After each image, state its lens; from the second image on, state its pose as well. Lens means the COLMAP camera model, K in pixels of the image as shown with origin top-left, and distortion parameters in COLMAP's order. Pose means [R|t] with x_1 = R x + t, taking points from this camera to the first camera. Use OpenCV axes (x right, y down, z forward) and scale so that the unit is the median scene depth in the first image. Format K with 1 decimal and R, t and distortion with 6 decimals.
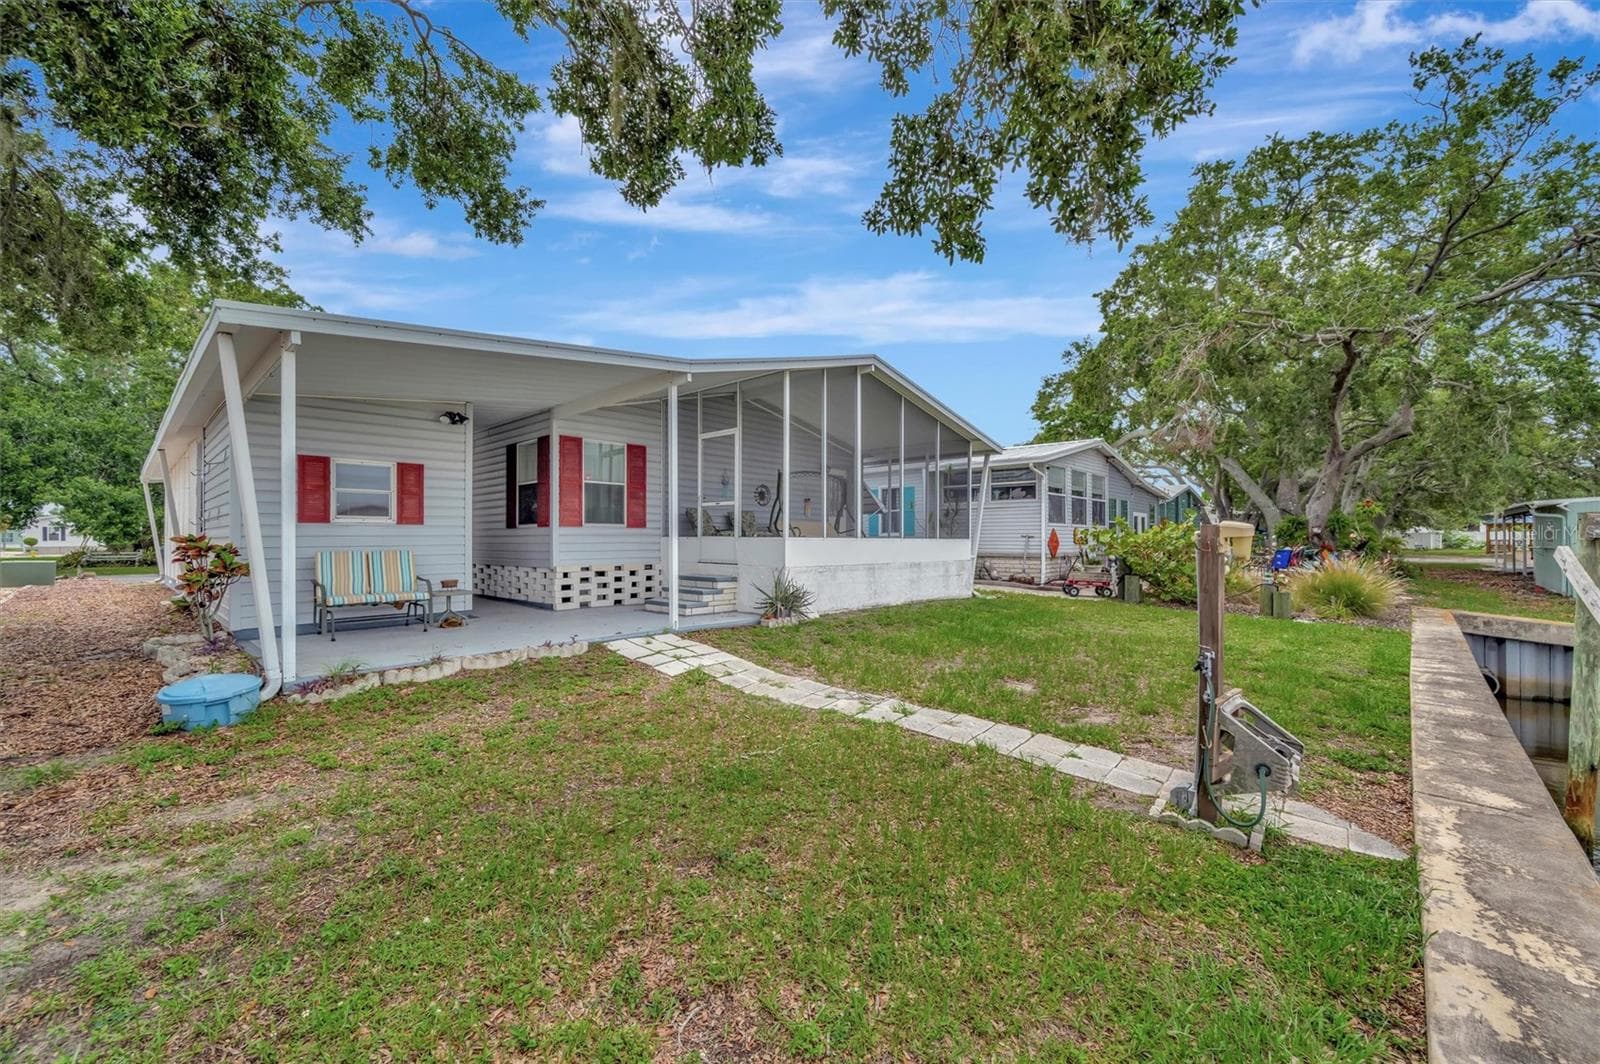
lens RADIAL K [[641.0, 0, 801.3], [0, 641.0, 539.2], [0, 0, 1]] dist [-0.001007, -0.000492]
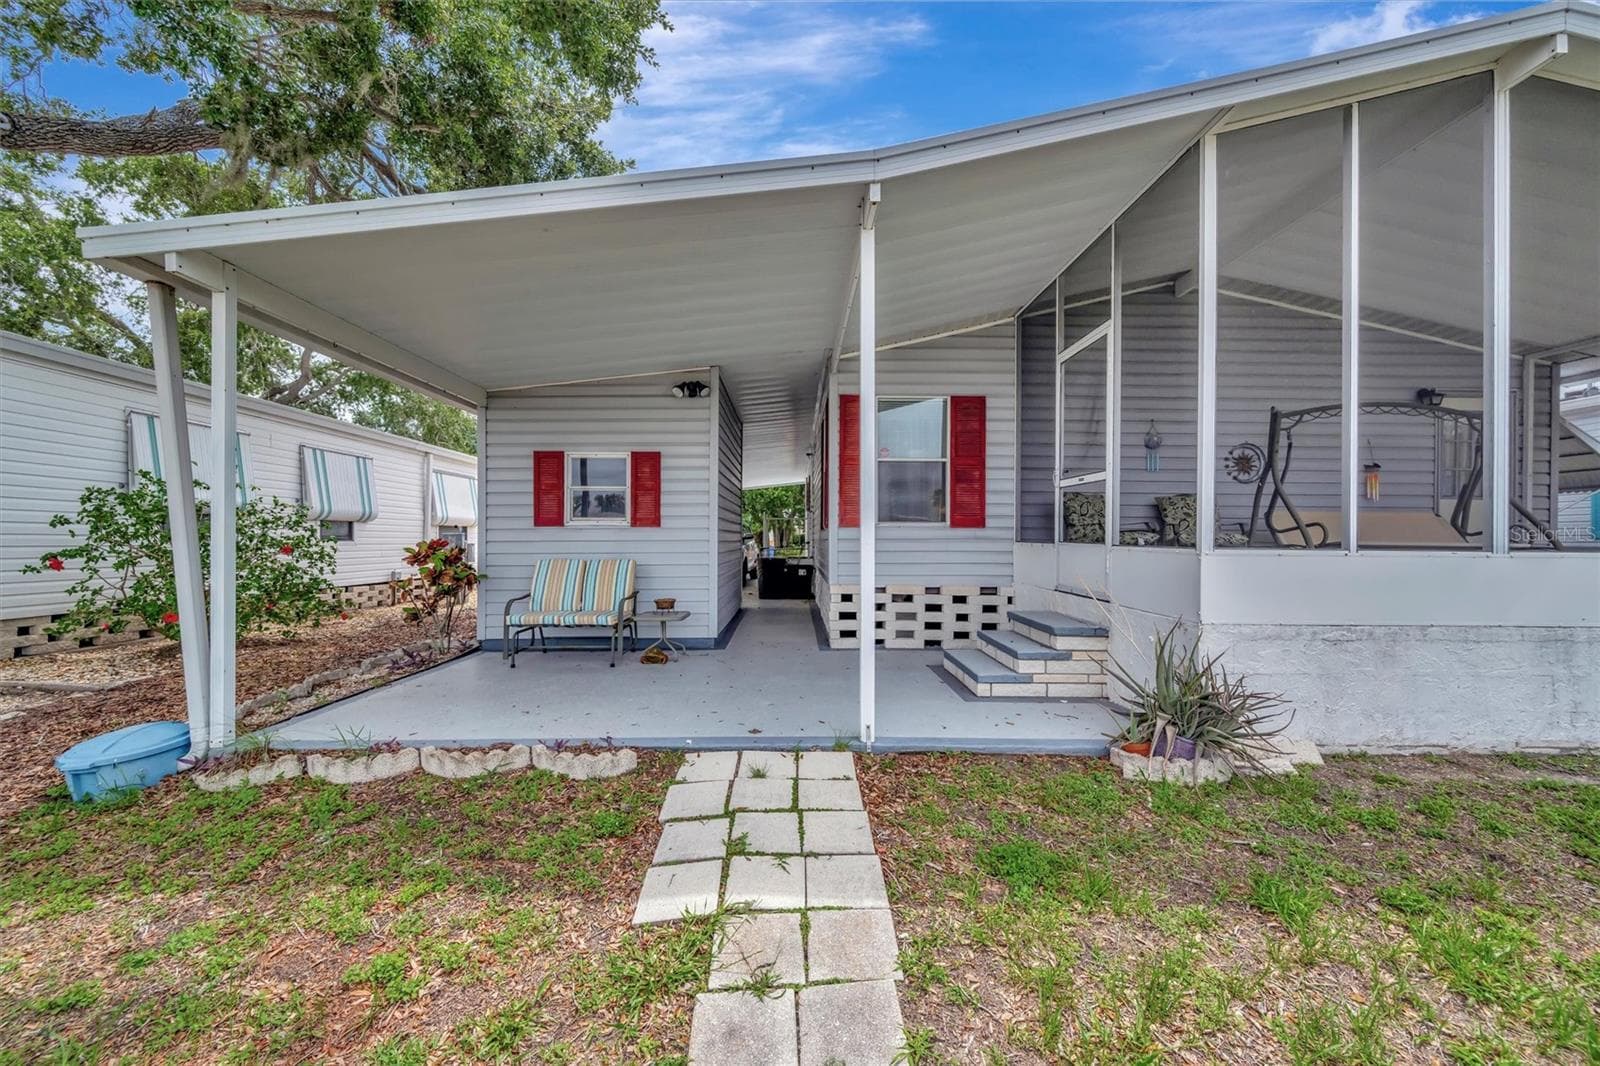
lens RADIAL K [[615.3, 0, 798.6], [0, 615.3, 539.1], [0, 0, 1]] dist [-0.000700, -0.000407]
pose [[0.679580, 0.005487, -0.733581, 0.090896], [-0.003386, 0.999985, 0.004343, -0.010838], [0.733594, -0.000467, 0.679588, 0.578525]]
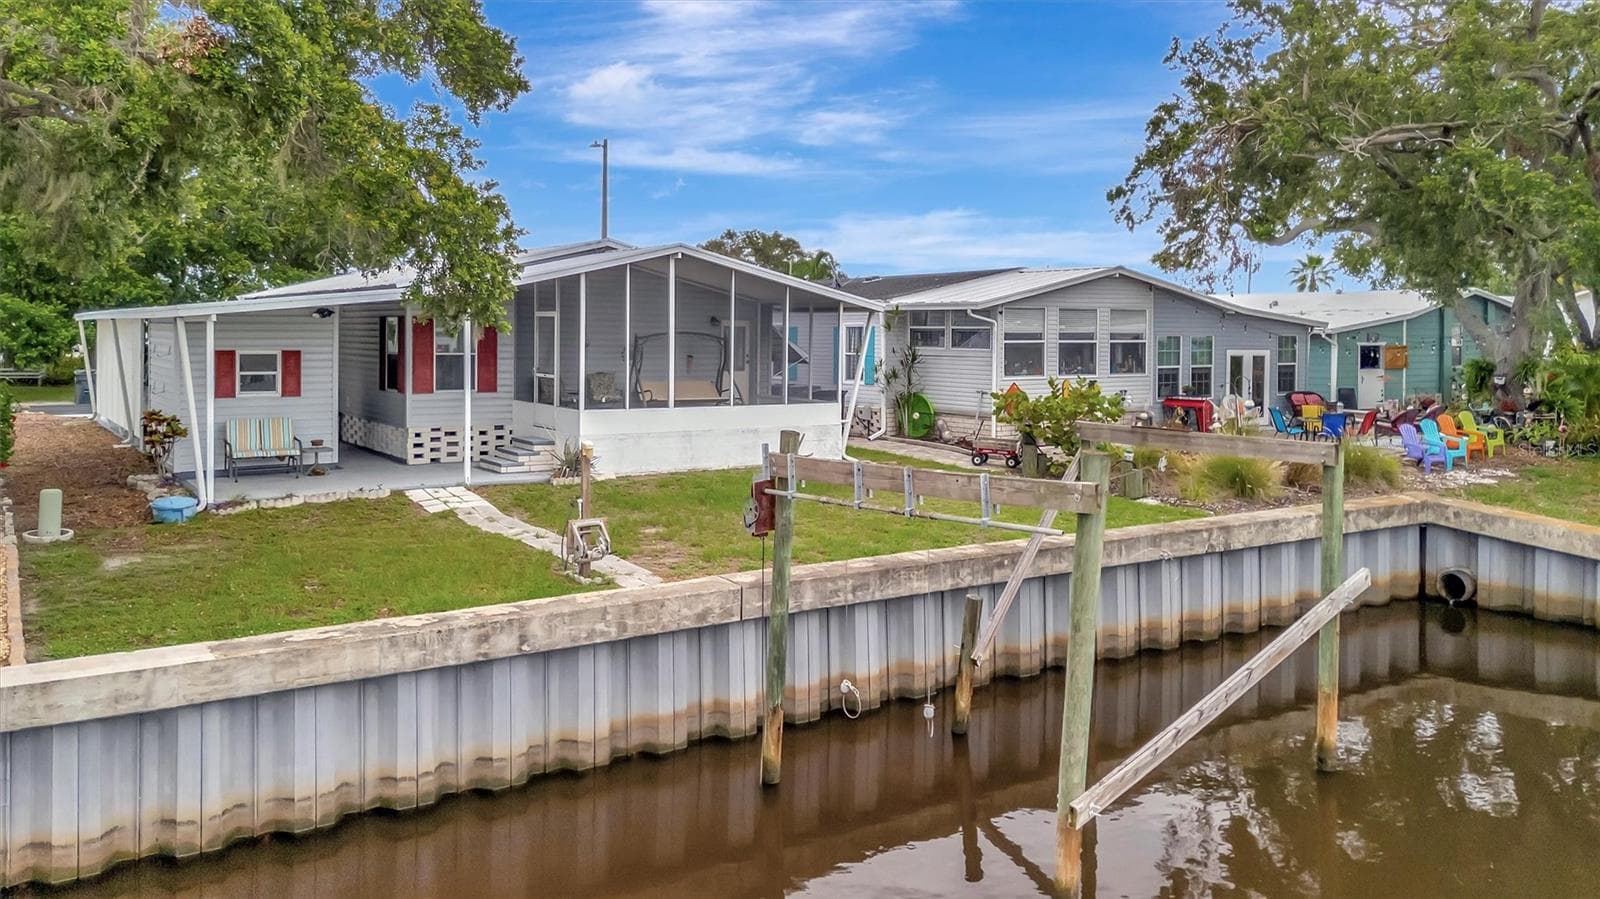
lens RADIAL K [[1203.9, 0, 850.5], [0, 1203.9, 360.4], [0, 0, 1]] dist [0.000357, -0.000187]
pose [[0.983341, 0.018465, -0.180827, 0.911197], [-0.013649, 0.999519, 0.027843, -0.172104], [0.181255, -0.024911, 0.983121, -1.152400]]
